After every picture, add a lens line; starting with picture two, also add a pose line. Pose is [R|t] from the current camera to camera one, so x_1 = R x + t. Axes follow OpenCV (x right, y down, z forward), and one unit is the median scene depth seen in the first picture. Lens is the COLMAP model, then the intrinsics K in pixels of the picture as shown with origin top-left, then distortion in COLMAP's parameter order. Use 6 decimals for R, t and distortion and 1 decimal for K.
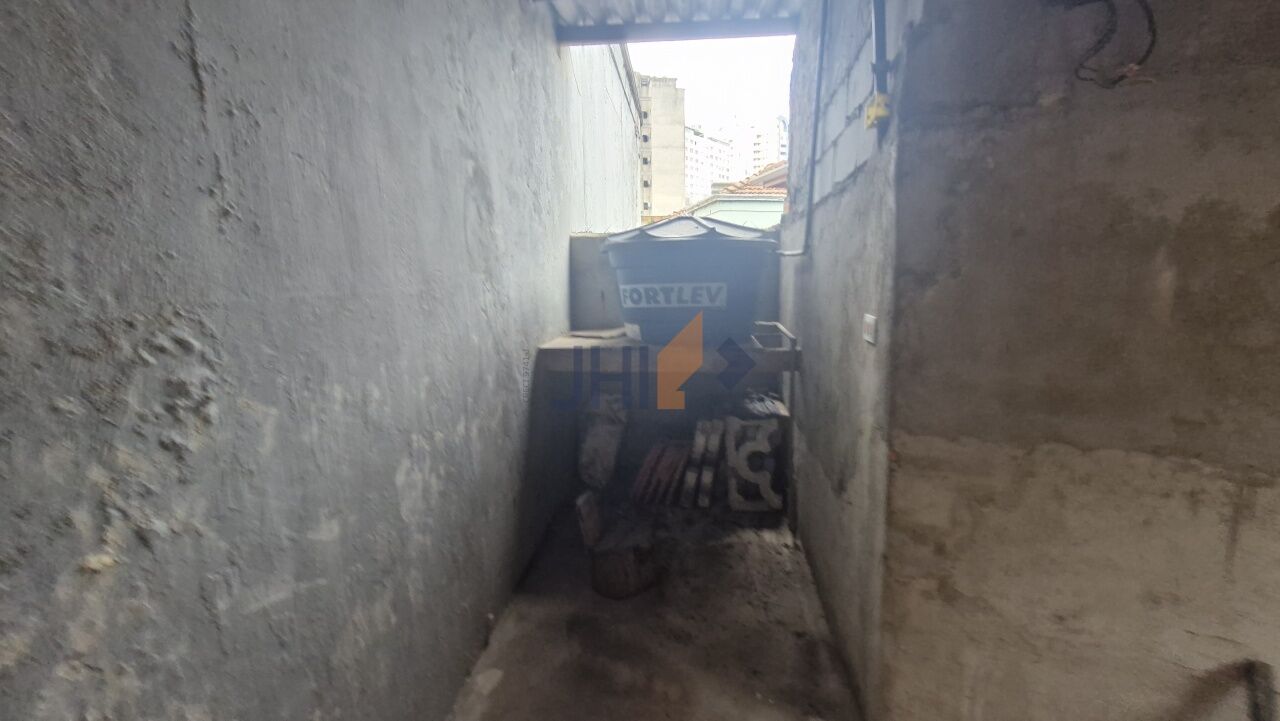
lens RADIAL K [[516.4, 0, 639.8], [0, 516.4, 362.0], [0, 0, 1]] dist [0.001659, -0.000127]
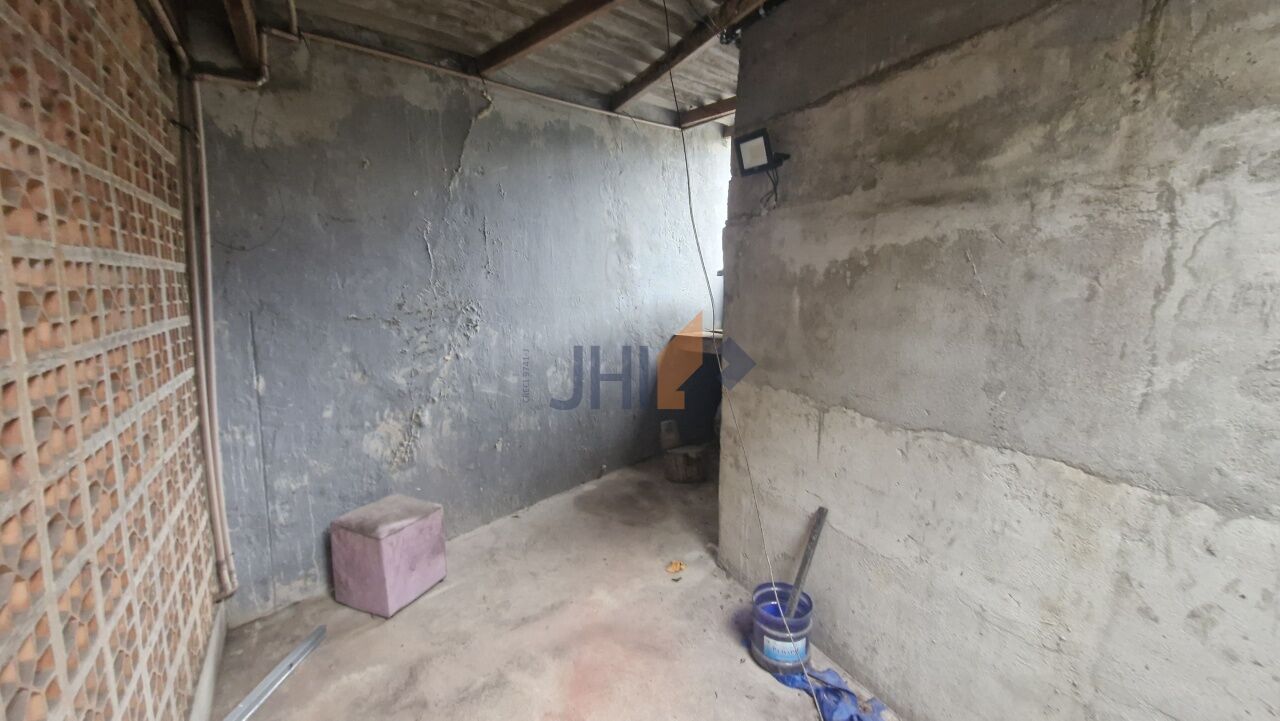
lens RADIAL K [[516.4, 0, 639.8], [0, 516.4, 362.0], [0, 0, 1]] dist [0.001659, -0.000127]
pose [[0.798603, 0.105968, -0.592456, 1.603485], [-0.117092, 0.992924, 0.019762, 0.089743], [0.590358, 0.053590, 0.805361, -0.868842]]
